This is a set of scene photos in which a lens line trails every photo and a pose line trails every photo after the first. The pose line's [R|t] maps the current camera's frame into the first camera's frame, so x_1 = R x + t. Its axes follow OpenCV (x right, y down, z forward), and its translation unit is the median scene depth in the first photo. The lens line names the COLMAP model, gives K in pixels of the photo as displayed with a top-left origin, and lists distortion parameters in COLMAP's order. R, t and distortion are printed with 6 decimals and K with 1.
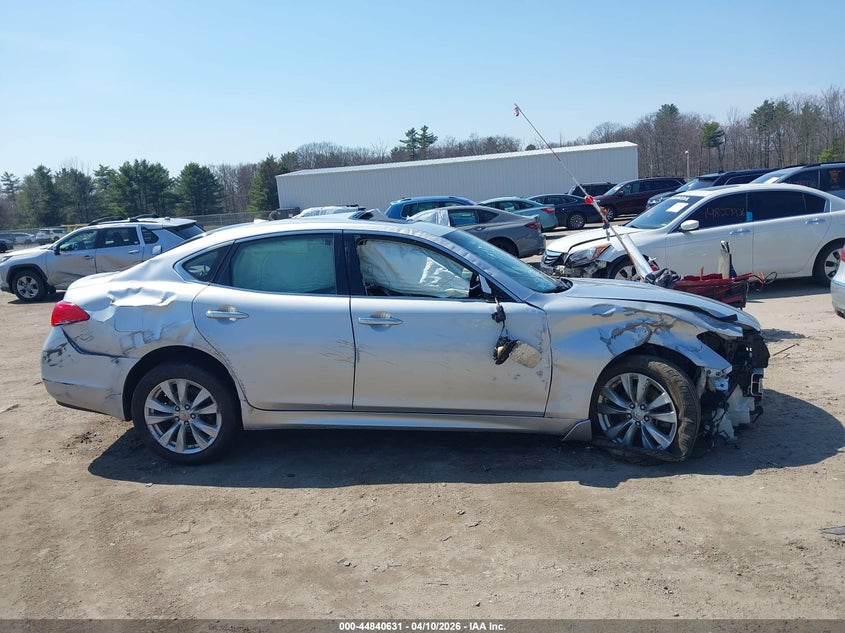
lens RADIAL K [[636.4, 0, 427.7], [0, 636.4, 314.5], [0, 0, 1]] dist [0.038854, -0.038708]
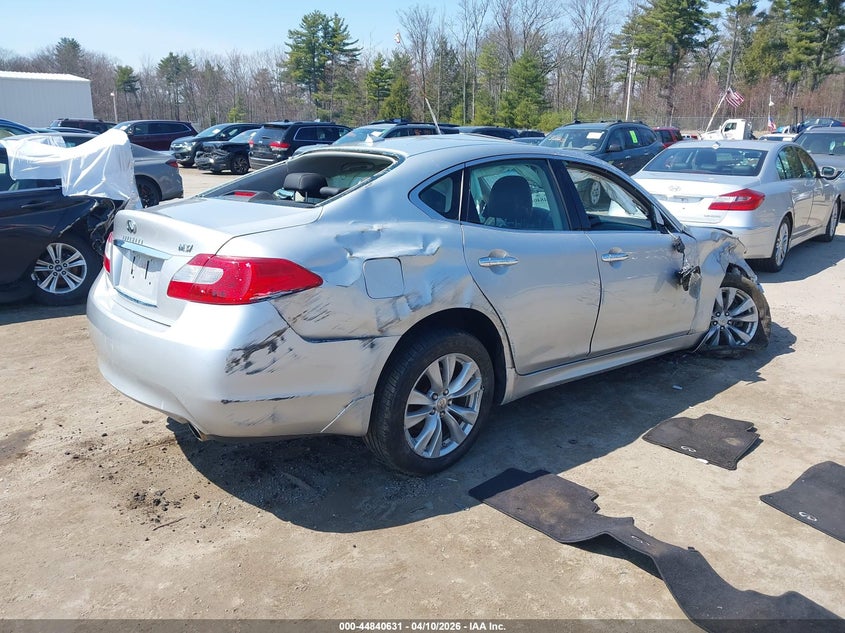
lens RADIAL K [[636.4, 0, 417.0], [0, 636.4, 315.1], [0, 0, 1]] dist [0.038854, -0.038708]
pose [[0.699663, -0.120434, 0.704250, -0.939294], [0.063127, 0.992256, 0.106971, -0.023585], [-0.711679, -0.030386, 0.701847, 0.538942]]
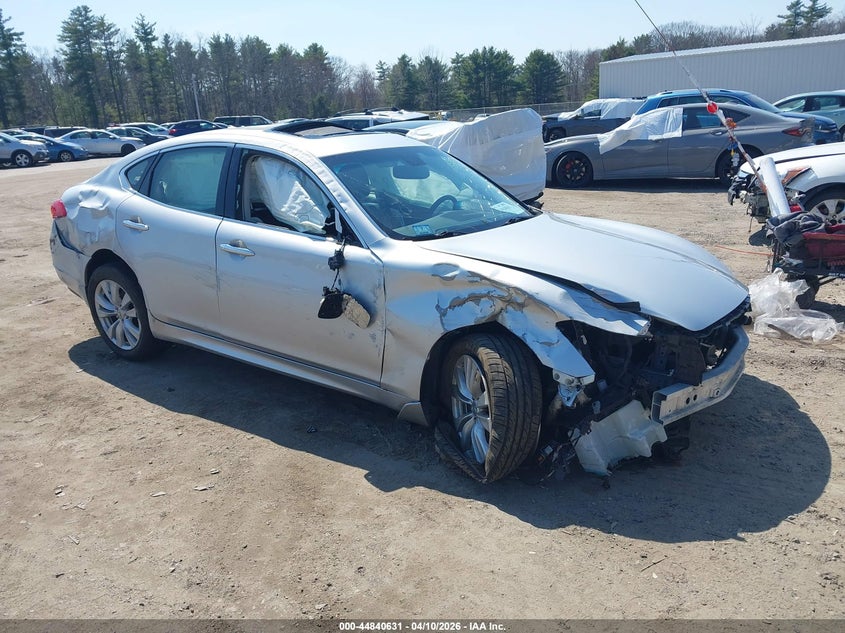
lens RADIAL K [[636.4, 0, 426.5], [0, 636.4, 320.0], [0, 0, 1]] dist [0.038854, -0.038708]
pose [[0.883561, 0.166246, -0.437816, 0.573706], [-0.090237, 0.977788, 0.189175, -0.087539], [0.459541, -0.127641, 0.878937, 0.298659]]
